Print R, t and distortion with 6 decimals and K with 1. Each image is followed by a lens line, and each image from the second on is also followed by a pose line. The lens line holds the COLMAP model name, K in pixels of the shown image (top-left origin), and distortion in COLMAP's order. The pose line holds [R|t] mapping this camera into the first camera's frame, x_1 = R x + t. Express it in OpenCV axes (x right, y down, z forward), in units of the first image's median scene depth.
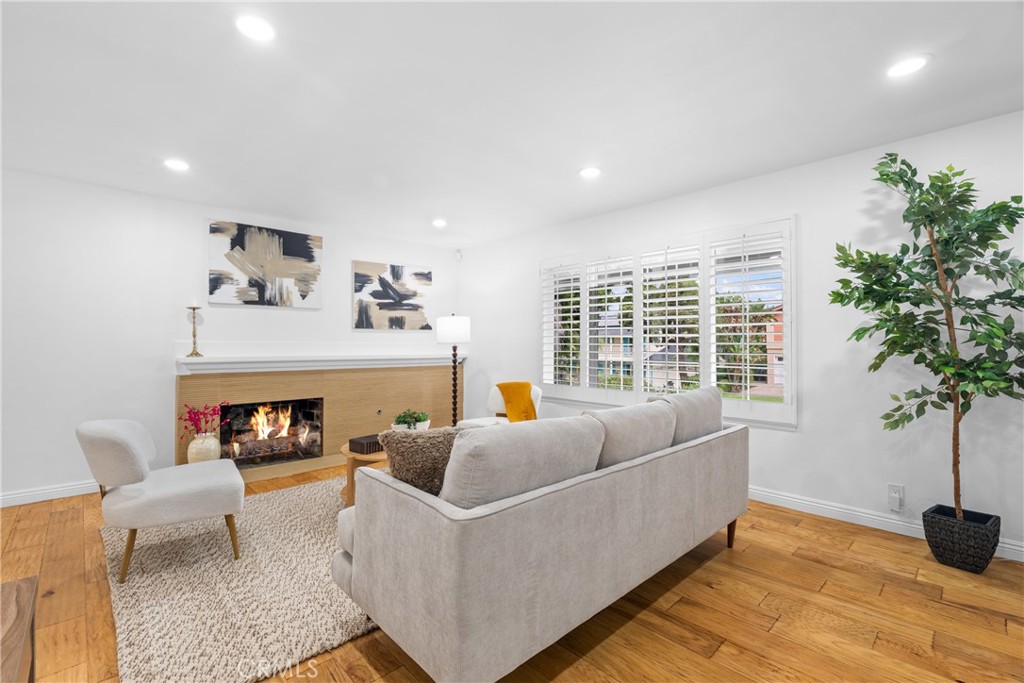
lens RADIAL K [[451.5, 0, 510.4], [0, 451.5, 343.5], [0, 0, 1]] dist [-0.009795, -0.000452]
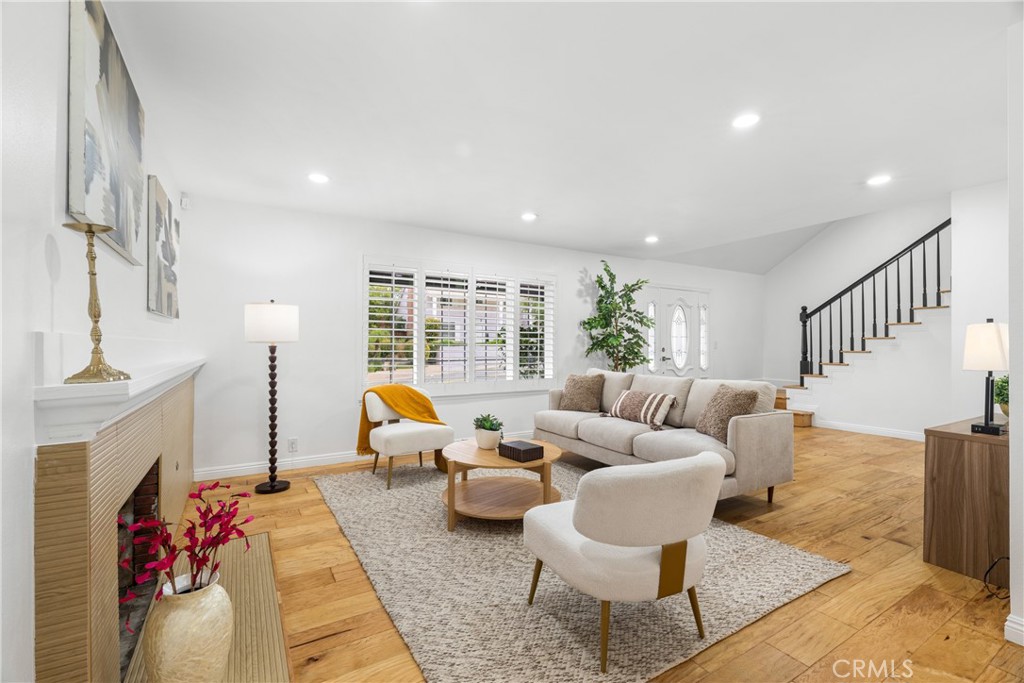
lens RADIAL K [[451.5, 0, 510.4], [0, 451.5, 343.5], [0, 0, 1]] dist [-0.009795, -0.000452]
pose [[0.213757, 0.005974, 0.976869, -1.295351], [-0.005350, 0.999973, -0.004945, 0.005862], [-0.976872, -0.004170, 0.213783, 0.867256]]
